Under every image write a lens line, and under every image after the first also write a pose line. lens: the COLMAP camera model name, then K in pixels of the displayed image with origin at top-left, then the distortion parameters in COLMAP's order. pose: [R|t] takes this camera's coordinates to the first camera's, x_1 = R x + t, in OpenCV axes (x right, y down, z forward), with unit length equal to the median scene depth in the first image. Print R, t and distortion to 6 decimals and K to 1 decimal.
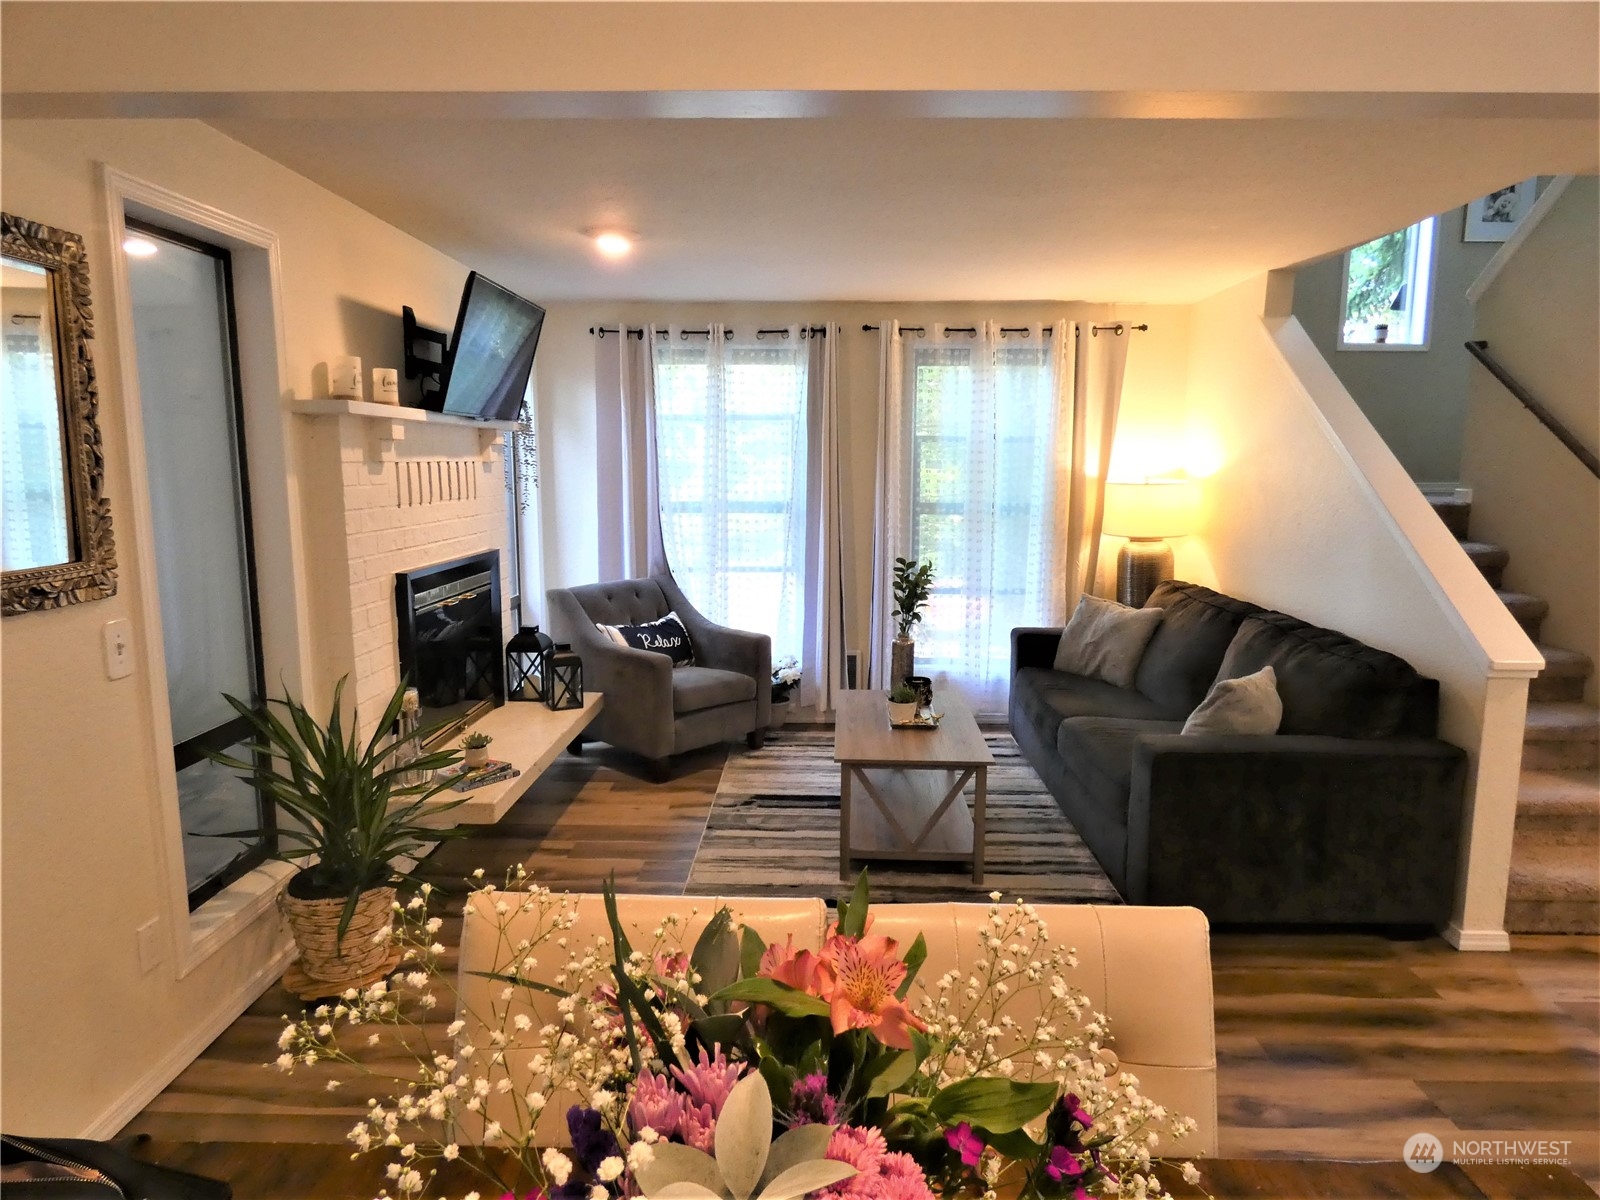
lens RADIAL K [[952.5, 0, 800.7], [0, 952.5, 594.5], [0, 0, 1]] dist [-0.002900, -0.004112]
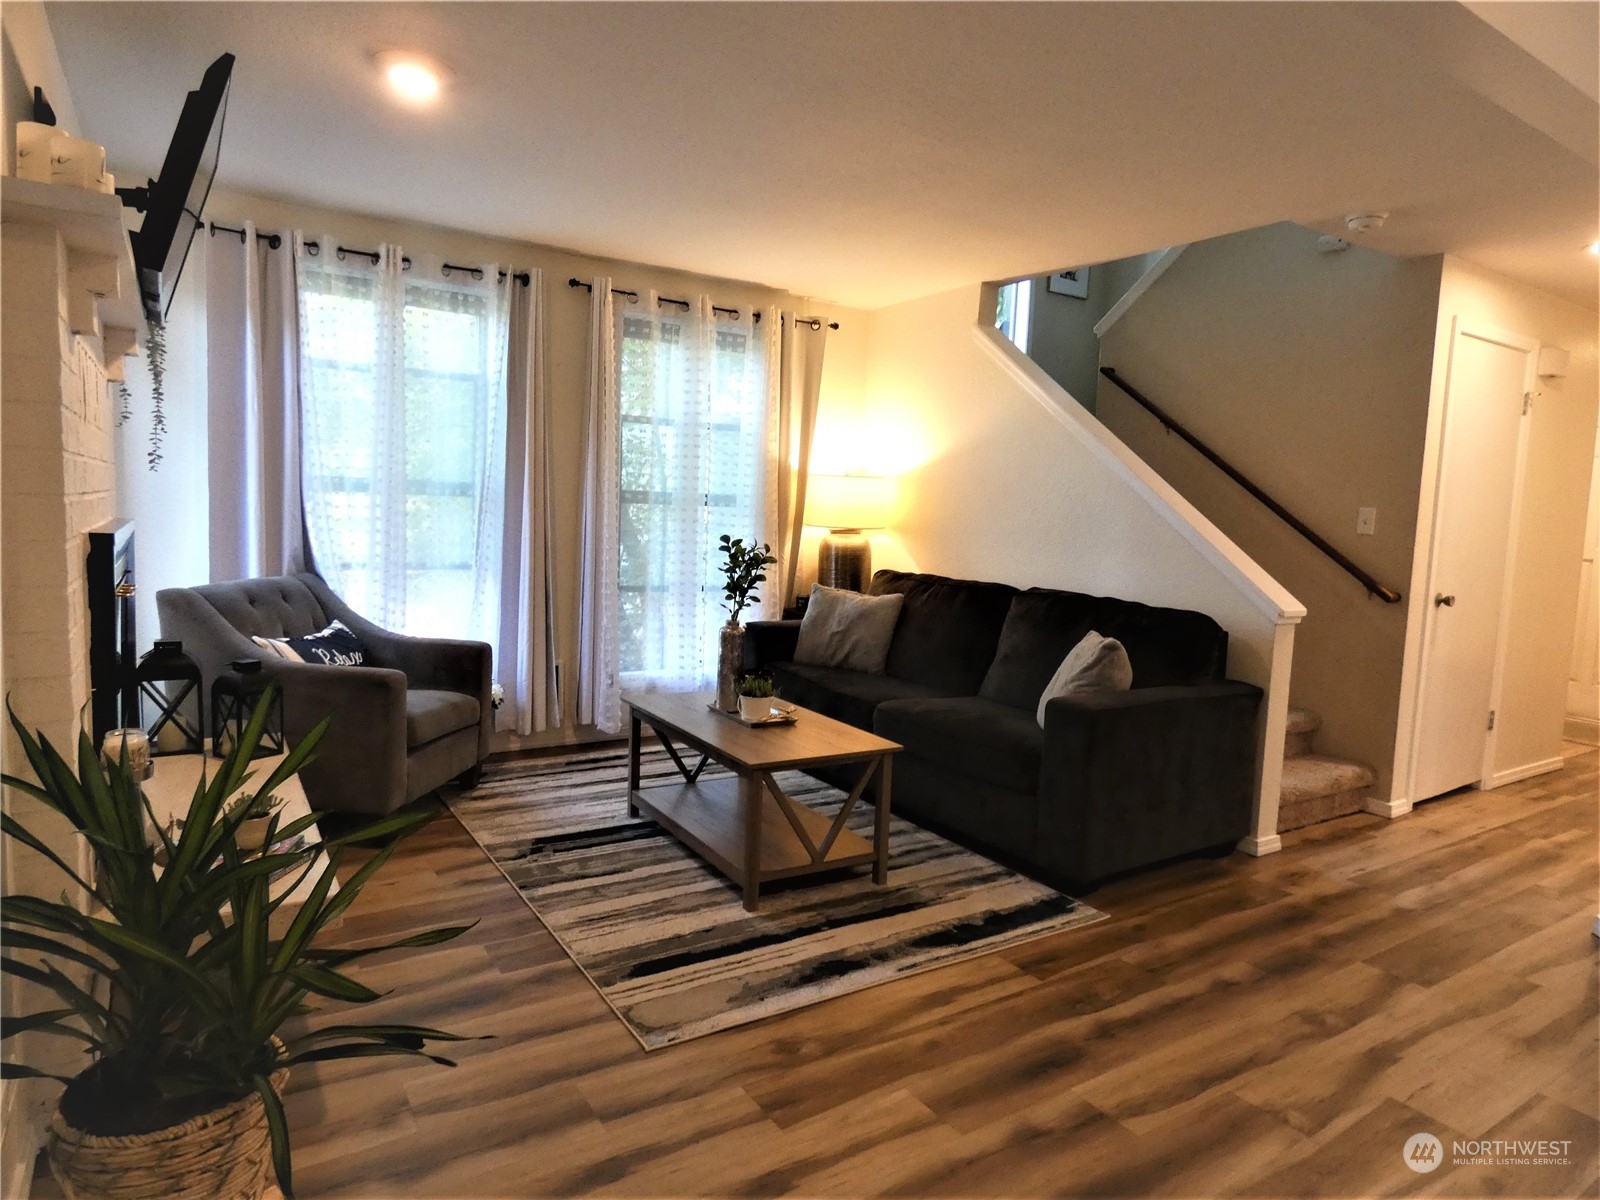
lens RADIAL K [[952.5, 0, 801.1], [0, 952.5, 594.3], [0, 0, 1]] dist [-0.002900, -0.004112]
pose [[0.827375, -0.021280, 0.561246, -0.278865], [0.039584, 0.999006, -0.020476, 0.030739], [-0.560253, 0.039157, 0.827396, 0.202615]]
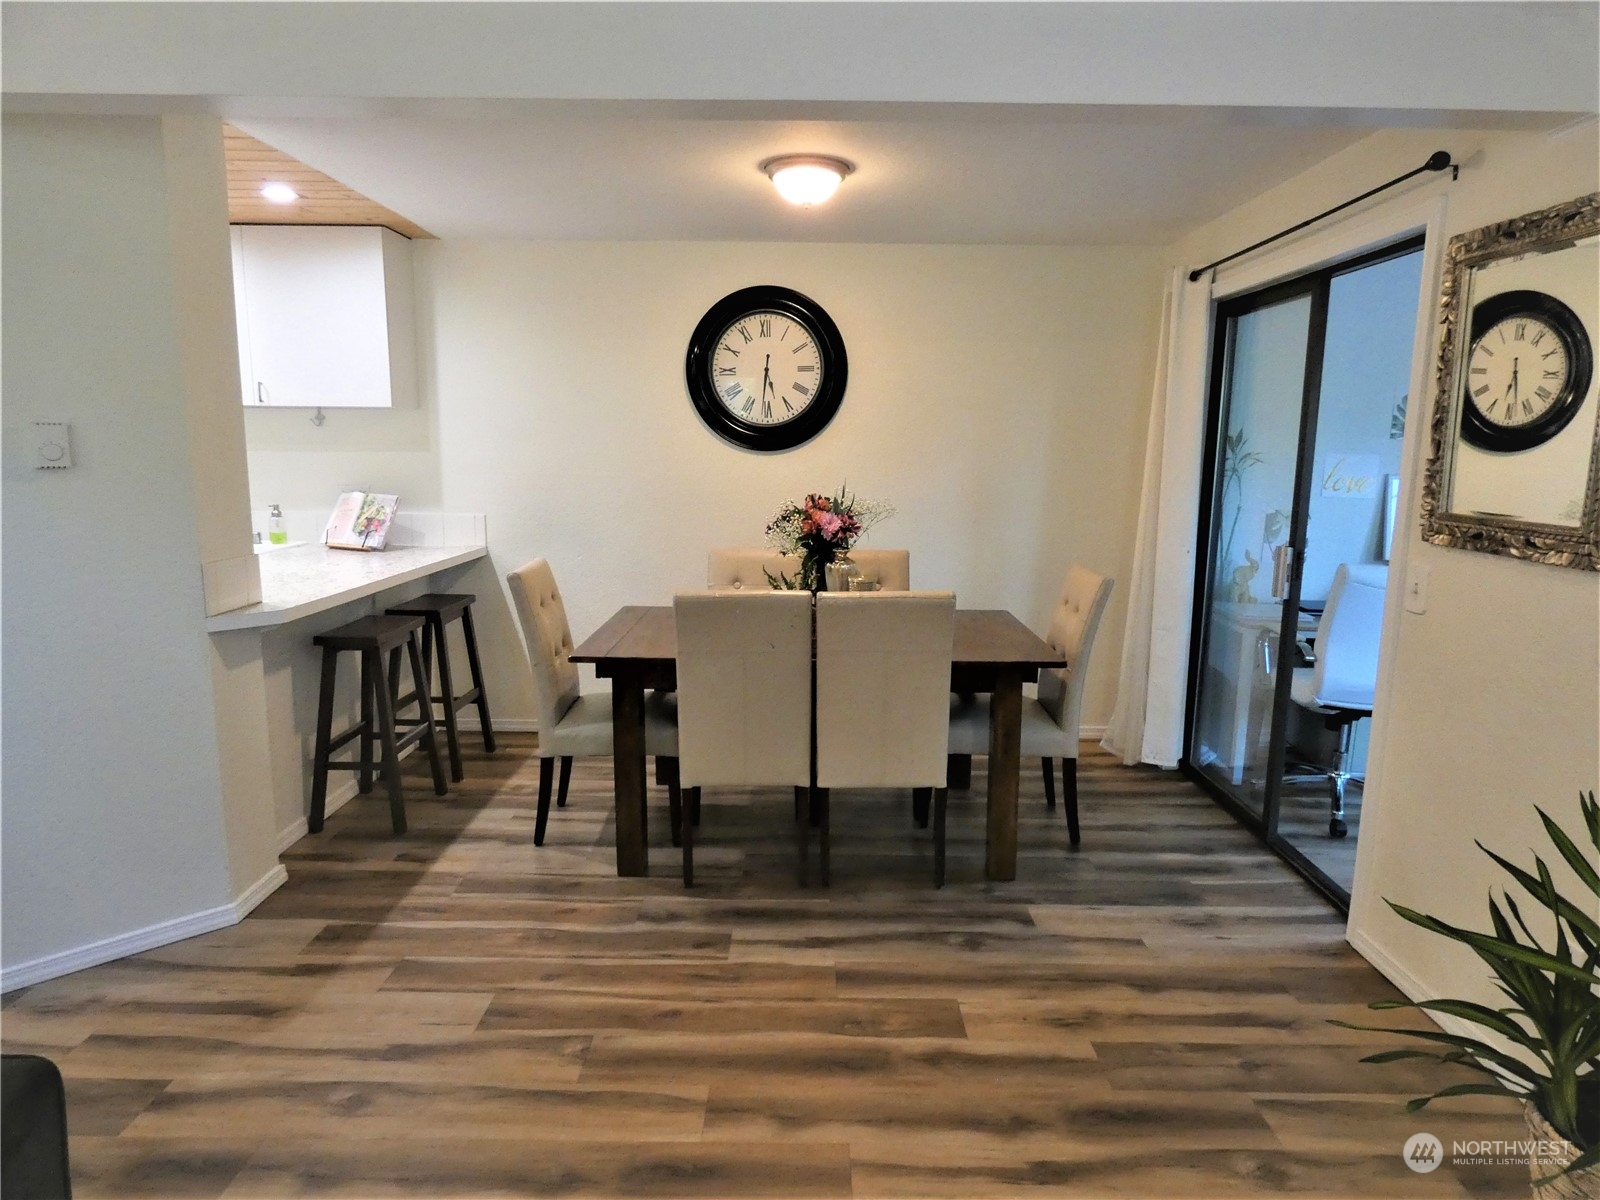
lens RADIAL K [[952.5, 0, 800.8], [0, 952.5, 598.4], [0, 0, 1]] dist [-0.002900, -0.004112]
pose [[-0.999757, -0.012450, -0.018170, 0.028656], [-0.017250, 0.955511, 0.294450, -0.100525], [0.013696, 0.294692, -0.955494, 0.831970]]
